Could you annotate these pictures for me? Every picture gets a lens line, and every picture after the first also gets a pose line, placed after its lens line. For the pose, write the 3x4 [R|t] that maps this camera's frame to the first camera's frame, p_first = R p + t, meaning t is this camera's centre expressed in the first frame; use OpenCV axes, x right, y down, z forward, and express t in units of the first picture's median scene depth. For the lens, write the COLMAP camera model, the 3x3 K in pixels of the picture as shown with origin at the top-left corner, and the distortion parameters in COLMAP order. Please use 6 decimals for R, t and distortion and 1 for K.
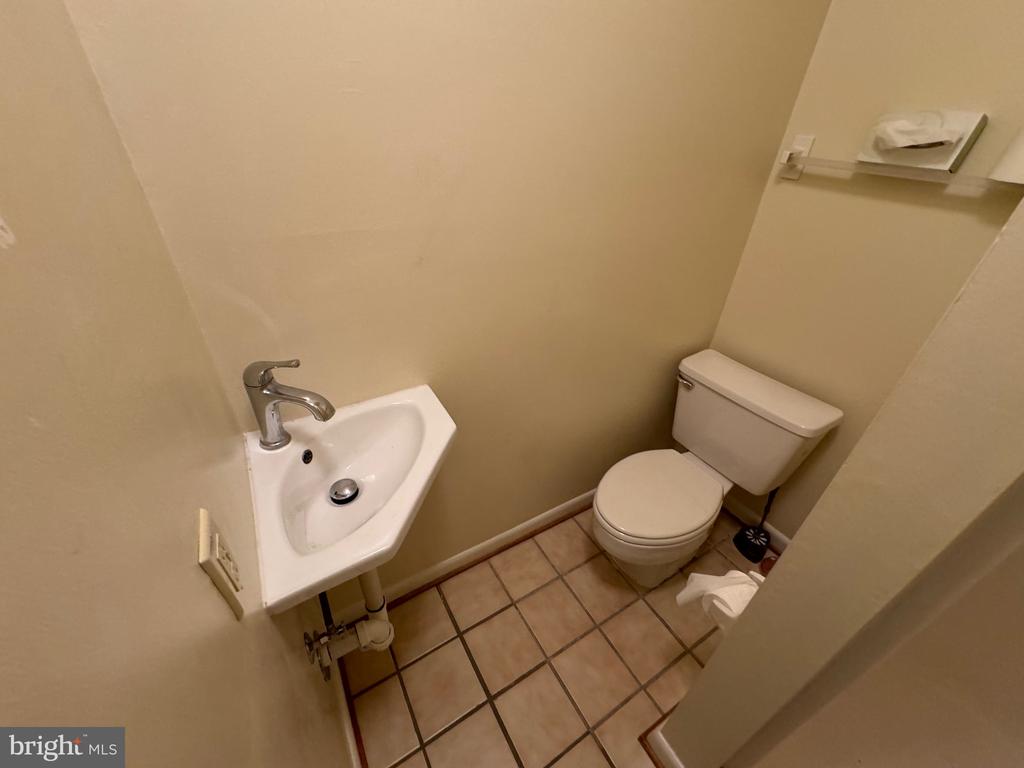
lens RADIAL K [[412.6, 0, 510.8], [0, 412.6, 385.8], [0, 0, 1]] dist [-0.002174, 0.000033]
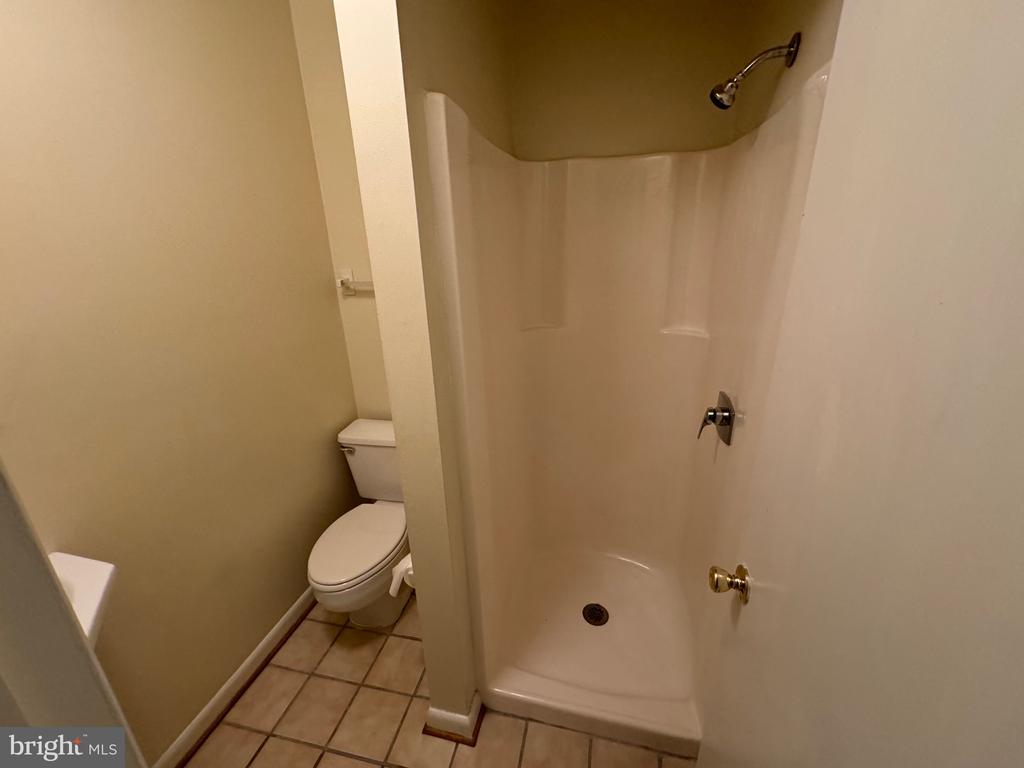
lens RADIAL K [[412.6, 0, 515.5], [0, 412.6, 382.6], [0, 0, 1]] dist [-0.002174, 0.000033]
pose [[0.685901, -0.294169, 0.665586, 0.002438], [0.448984, 0.890876, -0.068949, 0.123063], [-0.572671, 0.346129, 0.743130, -0.276894]]
